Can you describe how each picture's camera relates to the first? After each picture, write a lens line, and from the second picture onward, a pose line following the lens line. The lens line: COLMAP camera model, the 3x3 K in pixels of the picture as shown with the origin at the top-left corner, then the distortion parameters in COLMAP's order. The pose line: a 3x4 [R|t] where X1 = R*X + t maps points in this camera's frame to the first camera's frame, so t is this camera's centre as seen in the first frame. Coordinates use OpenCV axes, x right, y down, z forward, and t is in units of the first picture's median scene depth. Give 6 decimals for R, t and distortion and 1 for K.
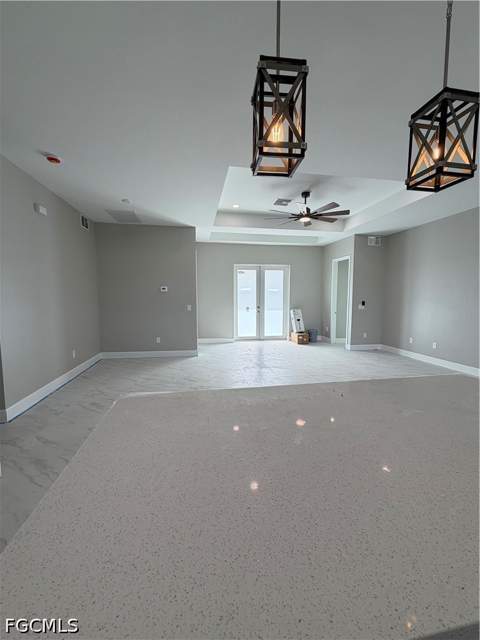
lens RADIAL K [[255.5, 0, 240.0], [0, 255.5, 320.0], [0, 0, 1]] dist [0.002044, 0.000384]
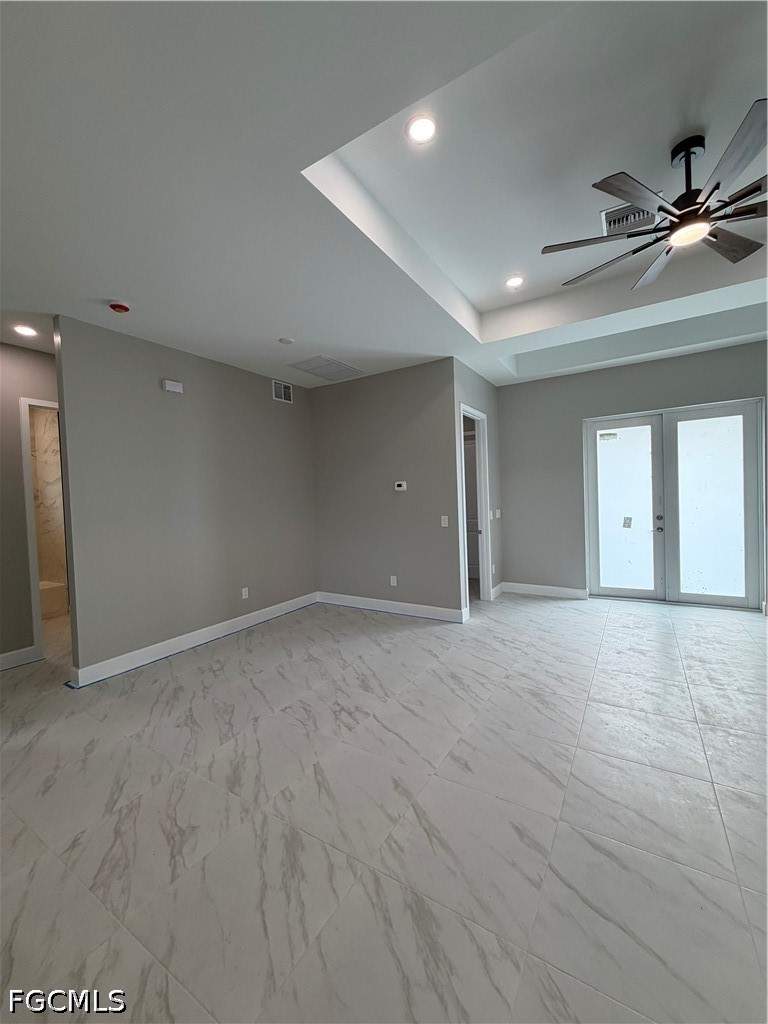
lens RADIAL K [[408.8, 0, 384.0], [0, 408.8, 512.0], [0, 0, 1]] dist [0.002044, 0.000384]
pose [[0.747036, -0.005358, -0.664763, 0.188110], [-0.023373, 0.999138, -0.034318, -0.028531], [0.664373, 0.041174, 0.746266, 0.263834]]
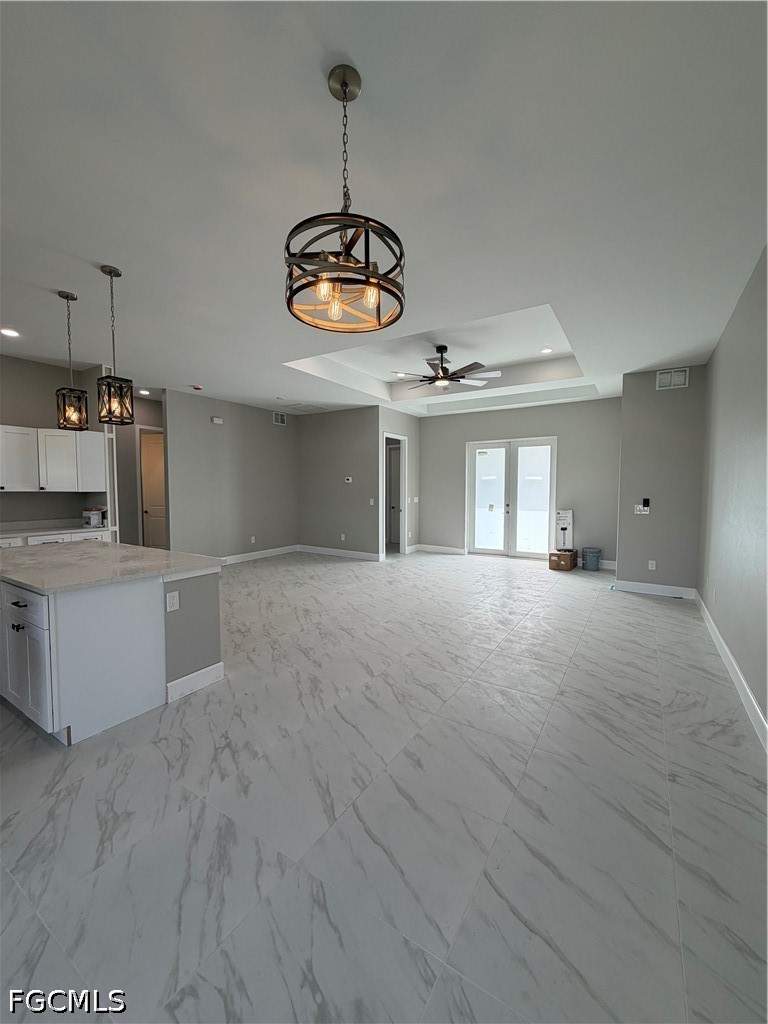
lens RADIAL K [[408.8, 0, 384.0], [0, 408.8, 512.0], [0, 0, 1]] dist [0.002044, 0.000384]
pose [[0.740469, 0.043196, -0.670701, 0.574048], [-0.062967, 0.998002, -0.005241, -0.008432], [0.669135, 0.046113, 0.741709, 0.031050]]
